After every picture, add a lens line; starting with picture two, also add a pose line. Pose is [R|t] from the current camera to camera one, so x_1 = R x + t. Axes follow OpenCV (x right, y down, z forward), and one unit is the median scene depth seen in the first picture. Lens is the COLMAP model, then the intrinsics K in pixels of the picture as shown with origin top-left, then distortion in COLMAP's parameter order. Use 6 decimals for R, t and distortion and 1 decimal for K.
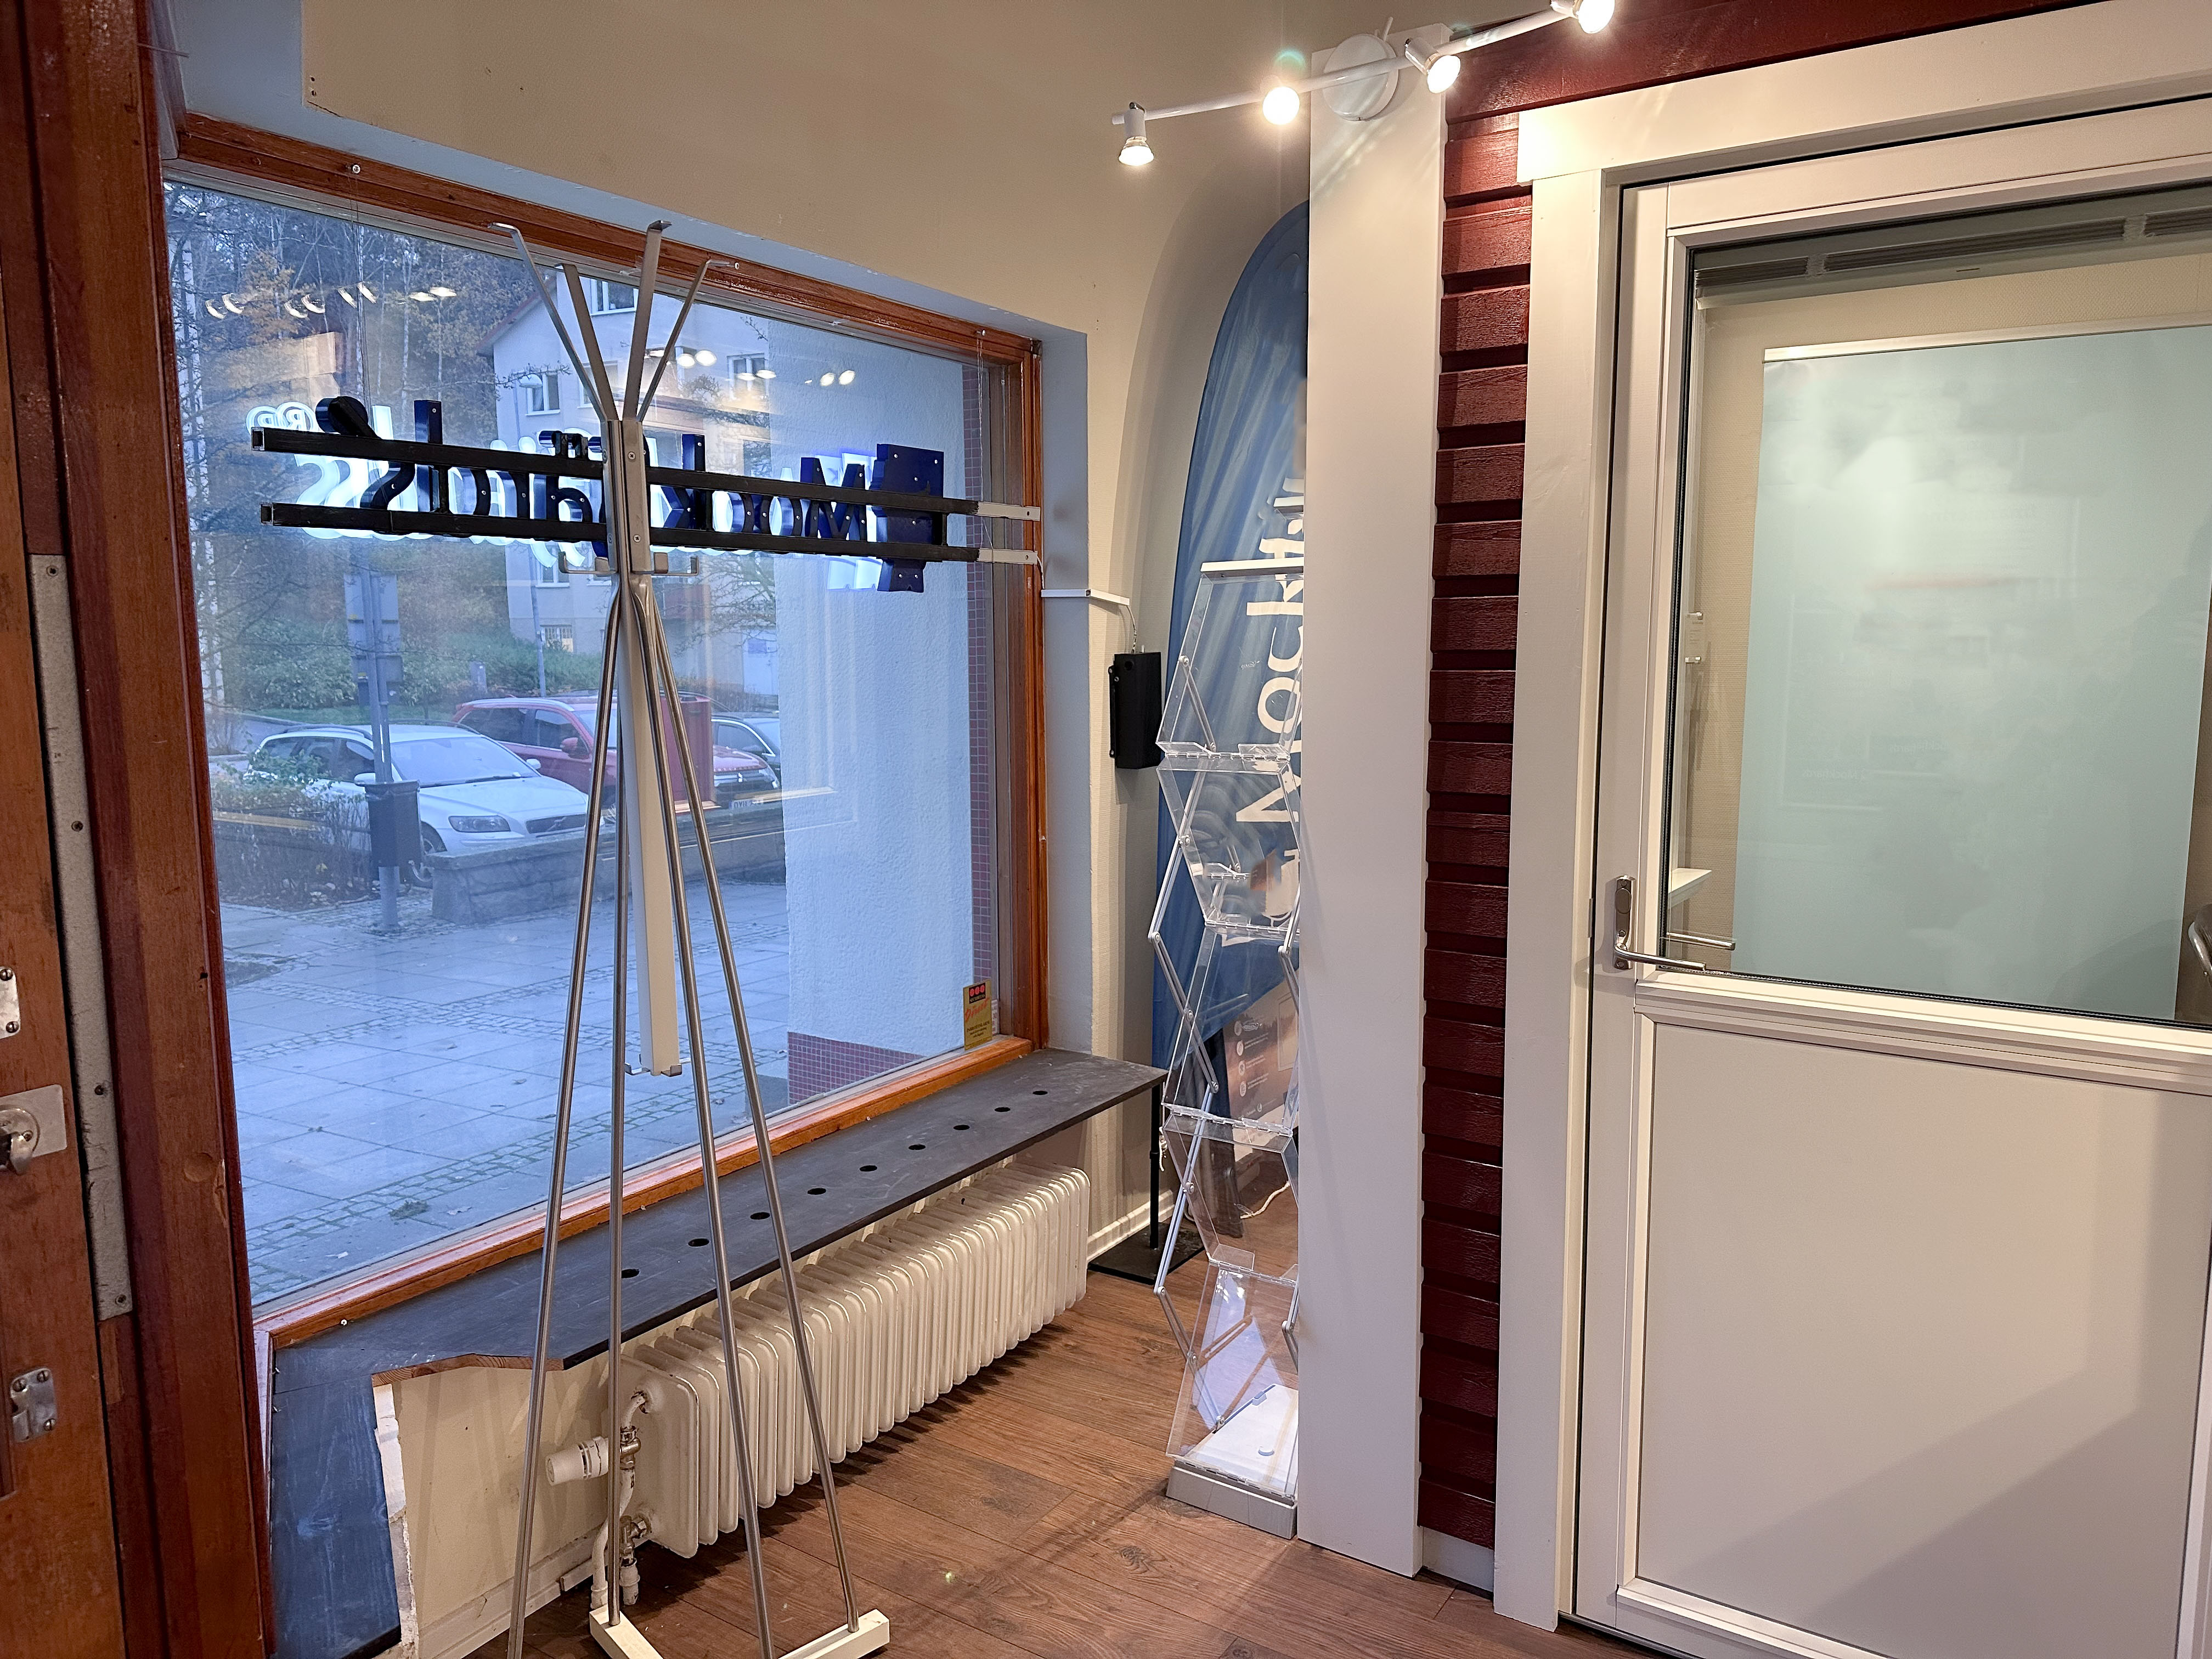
lens RADIAL K [[1528.2, 0, 1106.0], [0, 1528.2, 829.5], [0, 0, 1]] dist [0.065893, -0.085197]
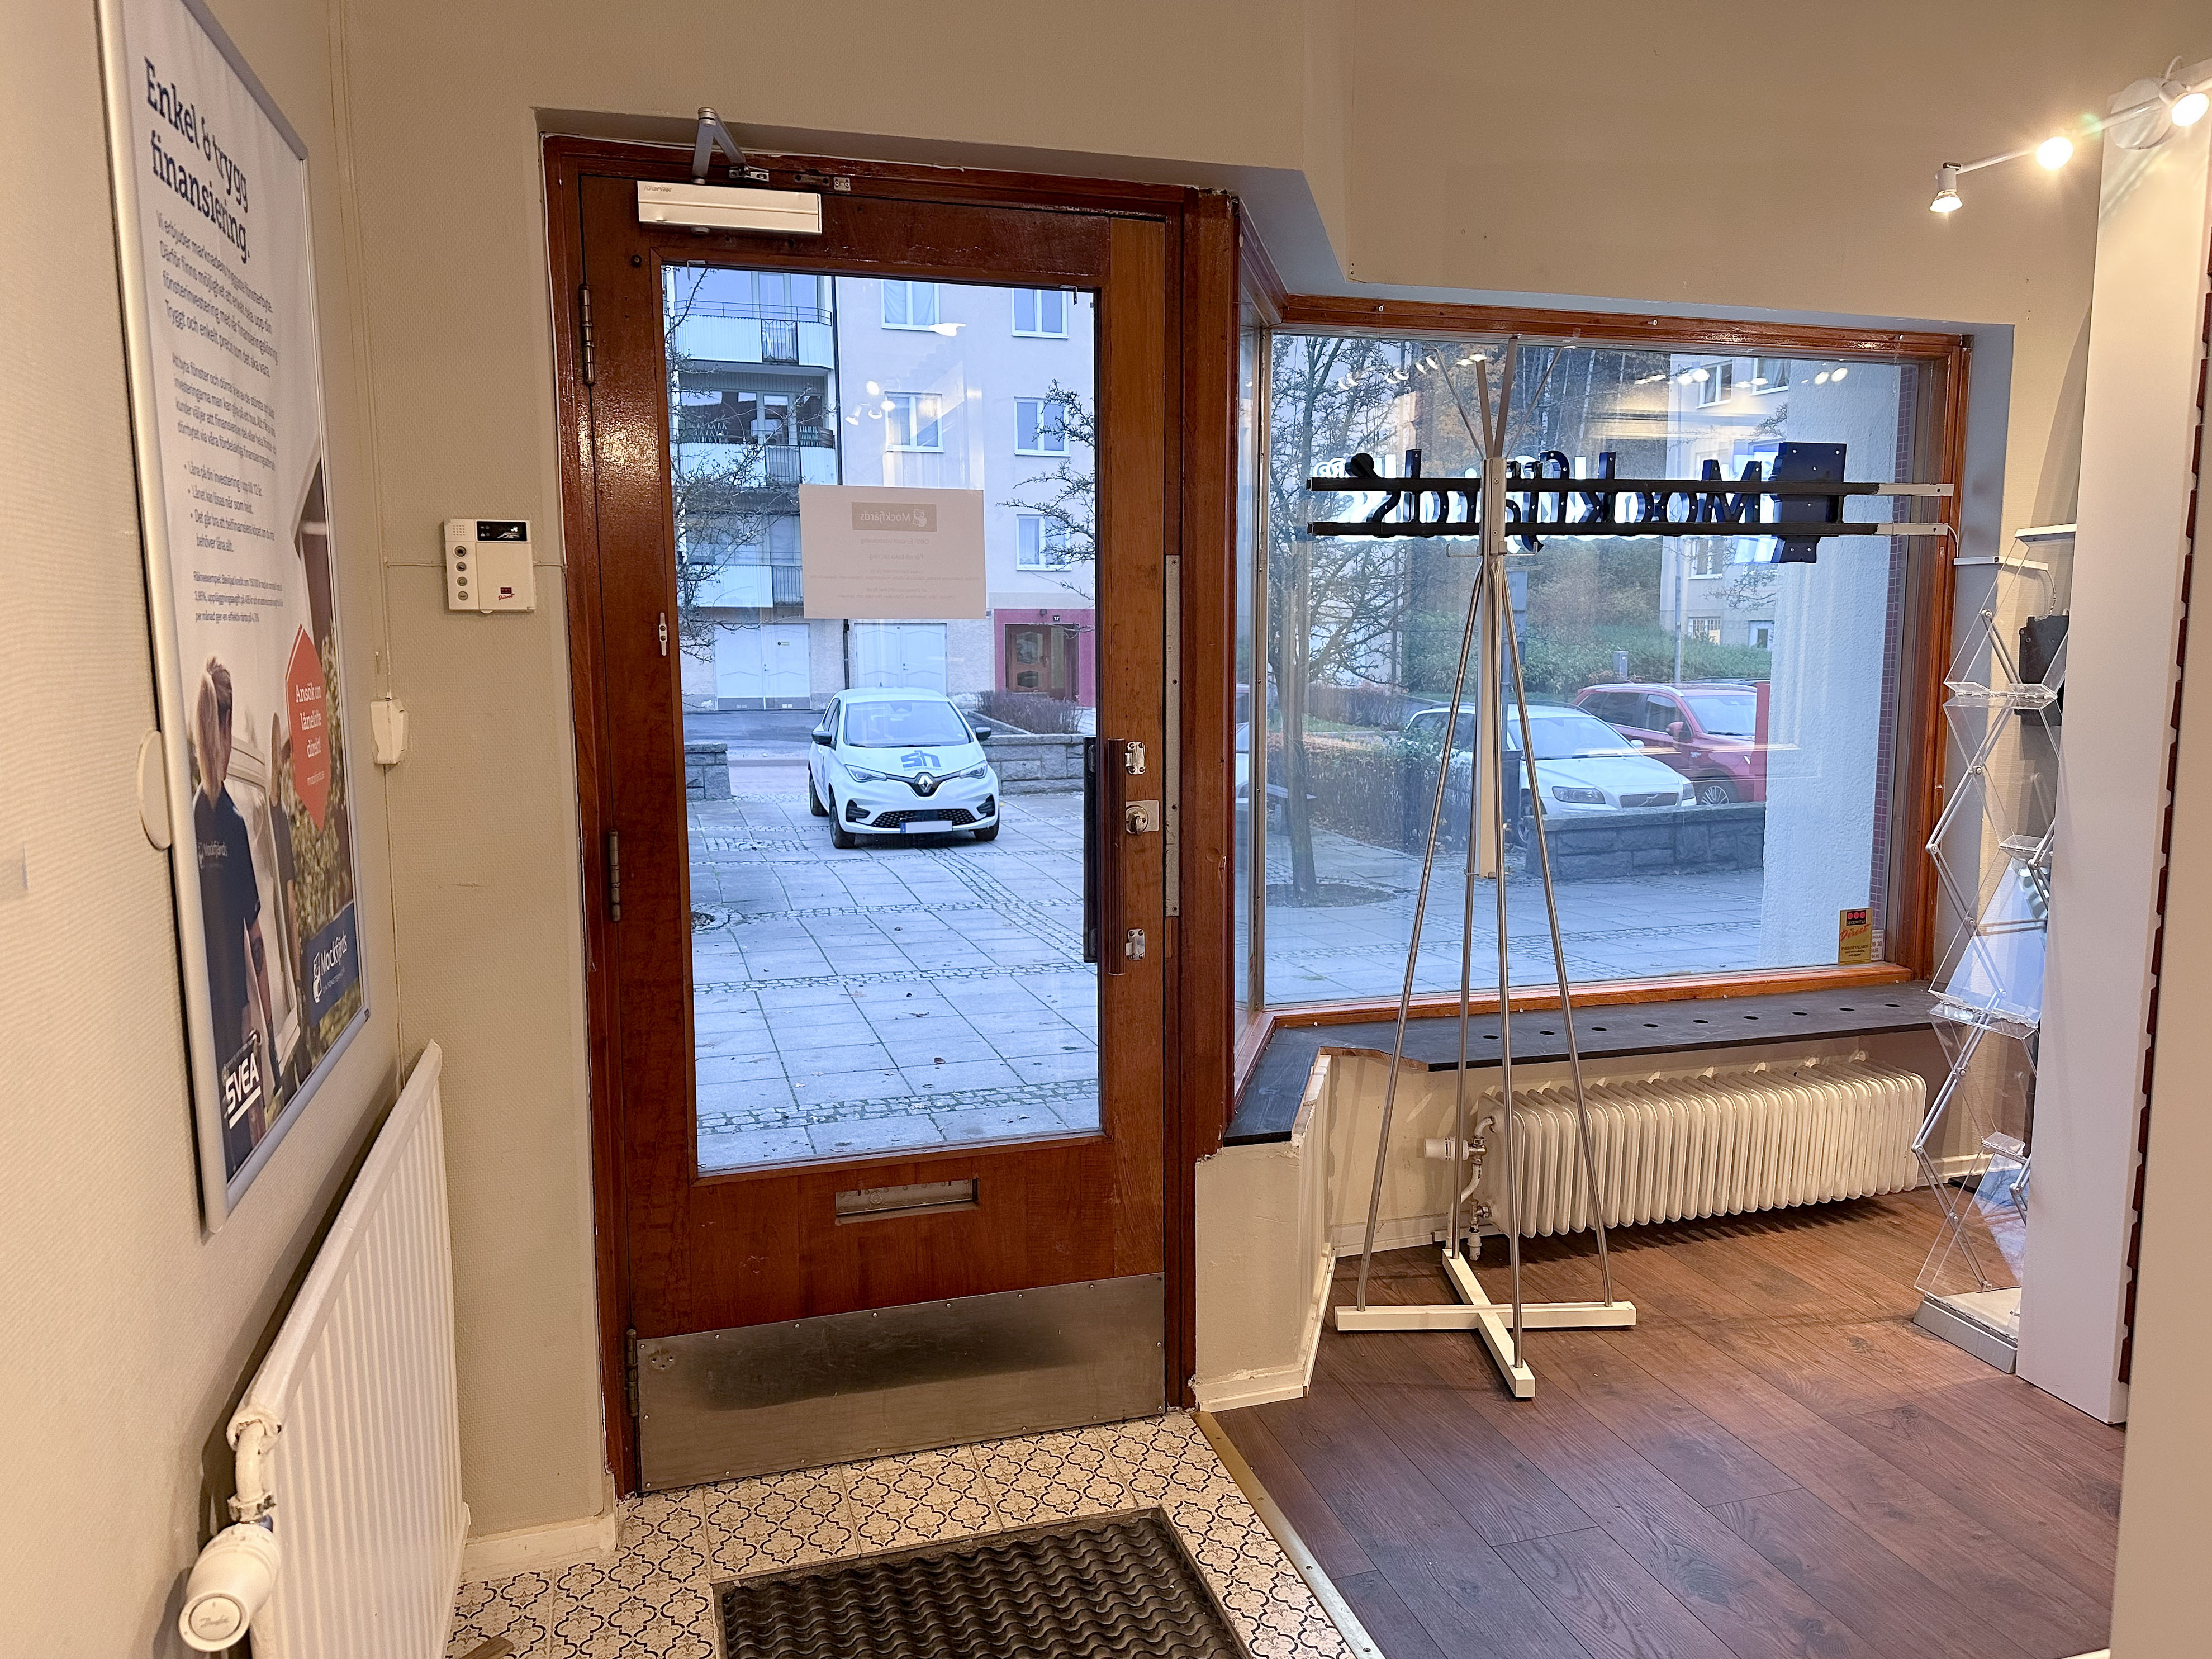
lens RADIAL K [[1528.3, 0, 1106.0], [0, 1528.3, 829.5], [0, 0, 1]] dist [0.065893, -0.085197]
pose [[0.758270, 0.083160, -0.646615, 0.286214], [-0.080004, 0.996204, 0.034301, 0.060103], [0.647013, 0.025723, 0.762045, -0.295941]]
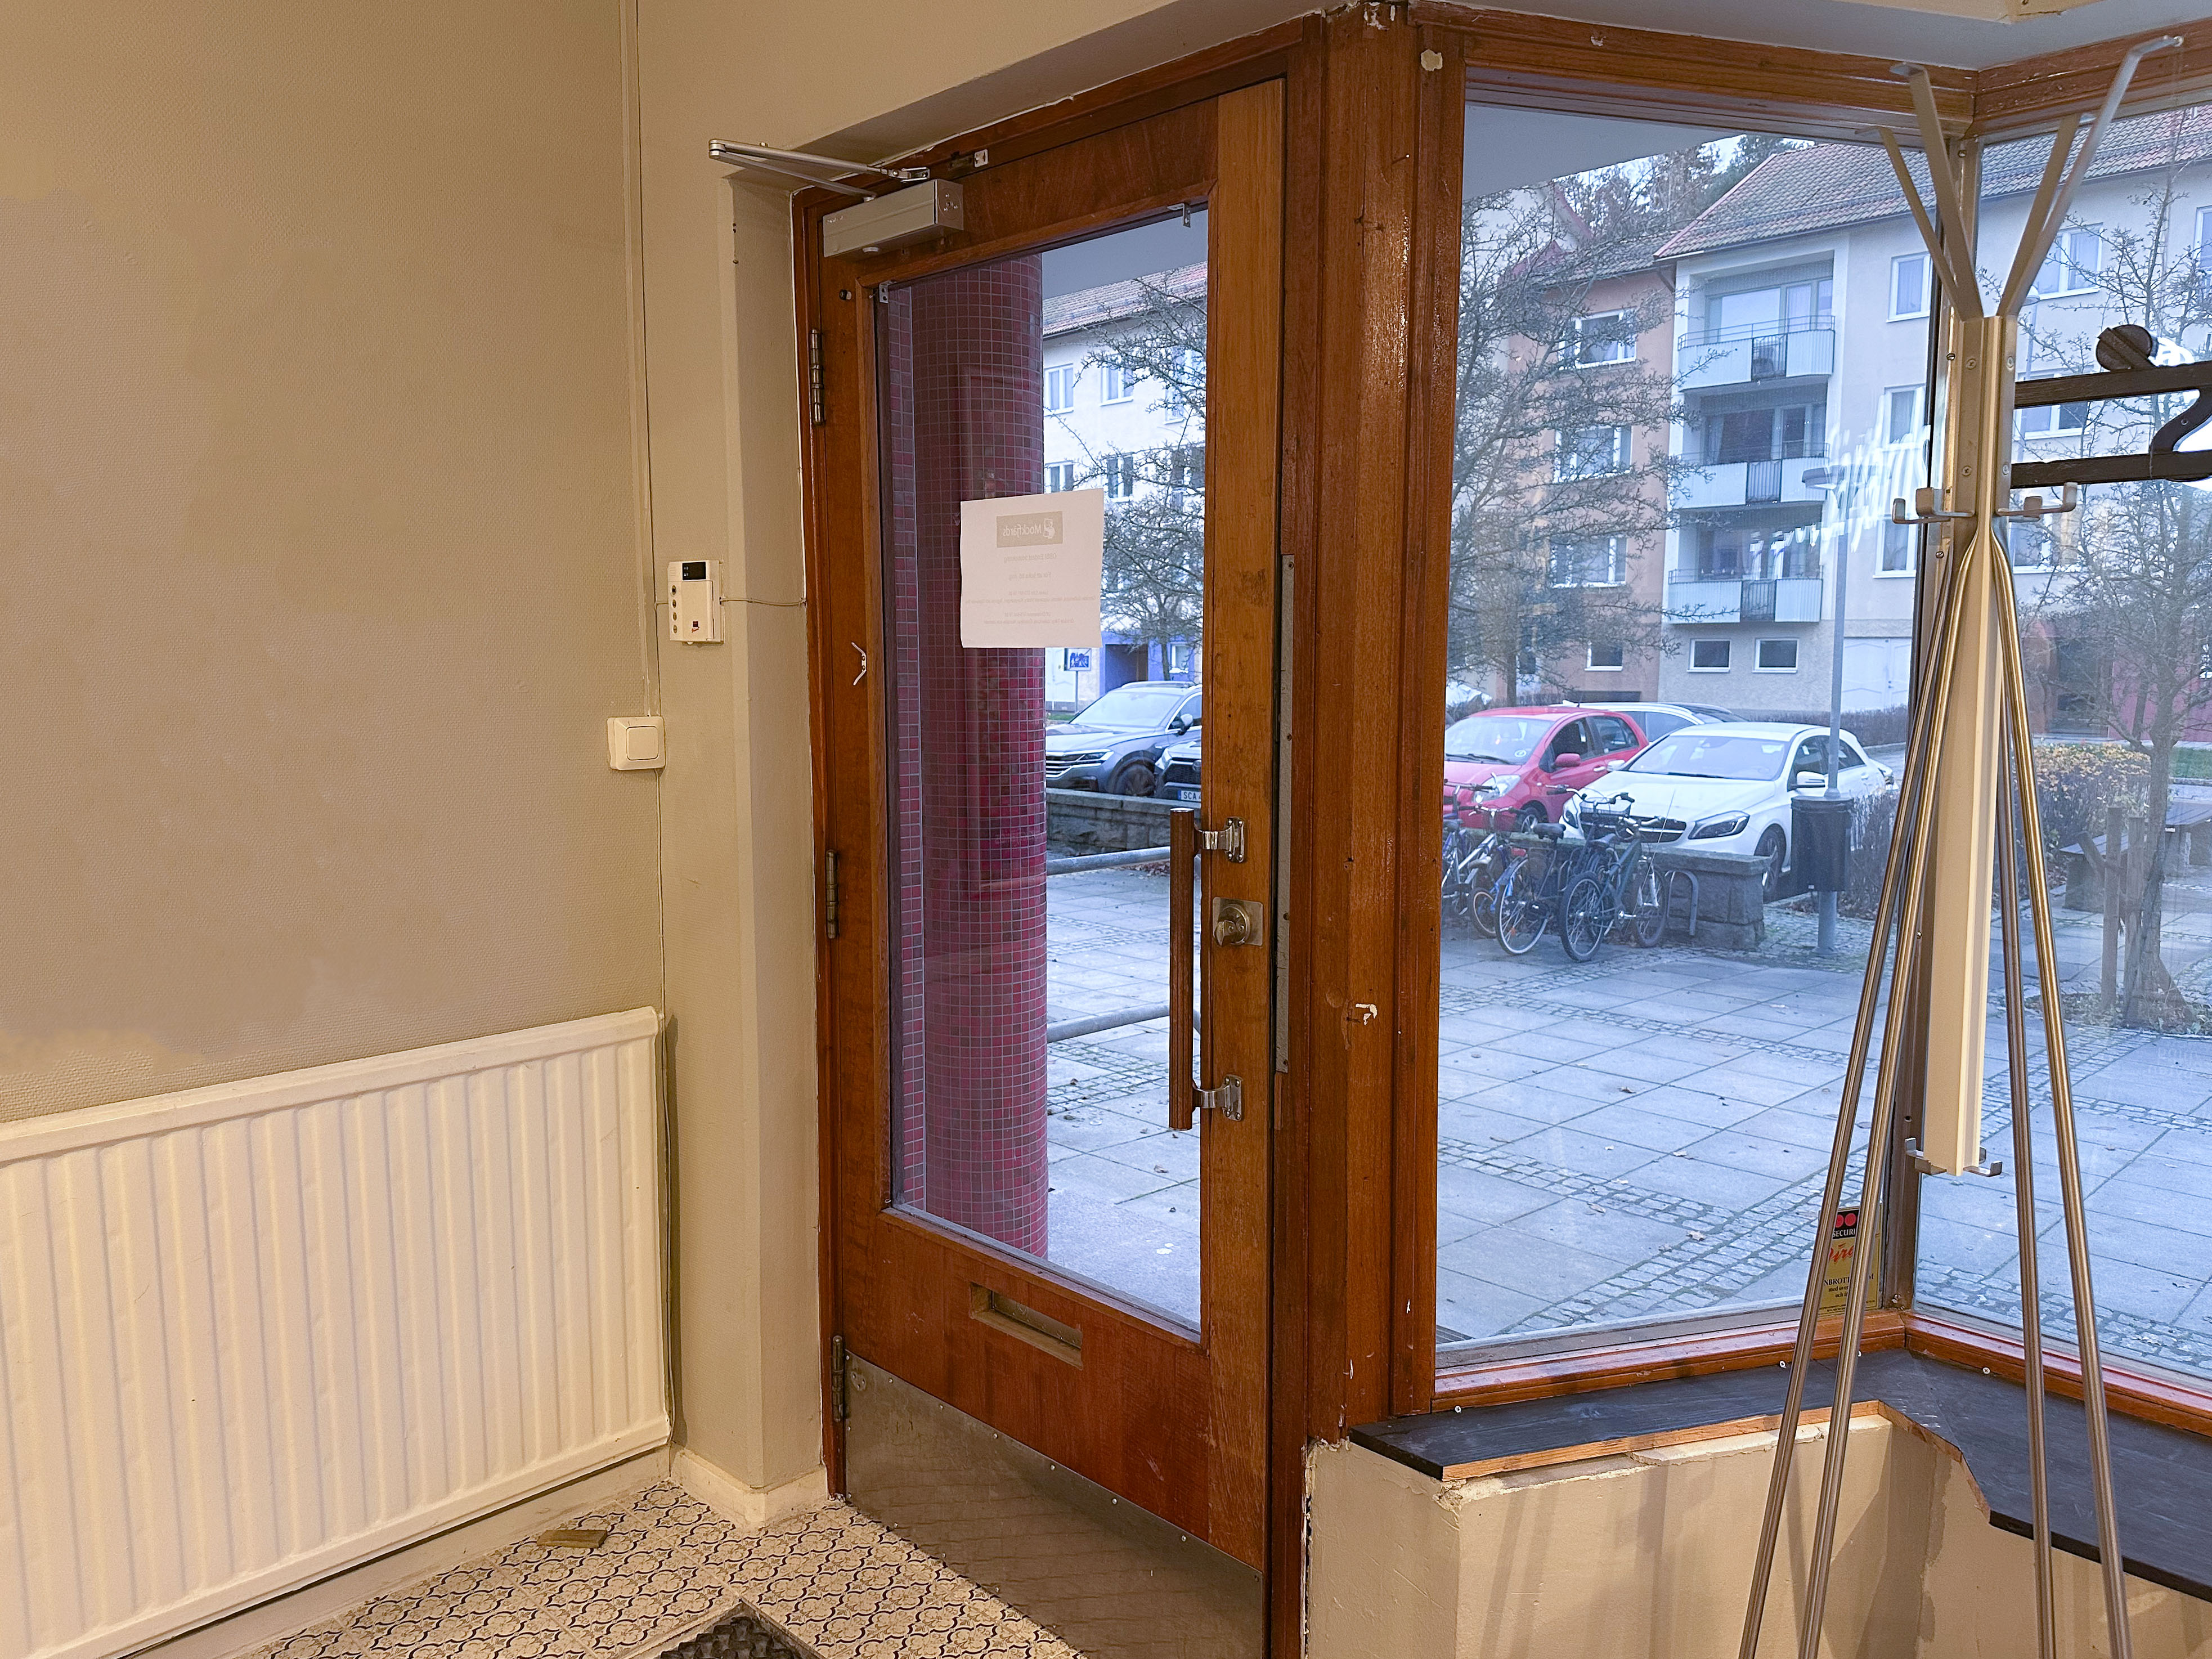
lens RADIAL K [[1537.0, 0, 1106.0], [0, 1537.0, 829.5], [0, 0, 1]] dist [0.074792, -0.084300]
pose [[-0.197228, 0.113271, -0.973792, 0.360131], [-0.123163, 0.982570, 0.139237, -0.043283], [0.972590, 0.147397, -0.179840, 0.483542]]
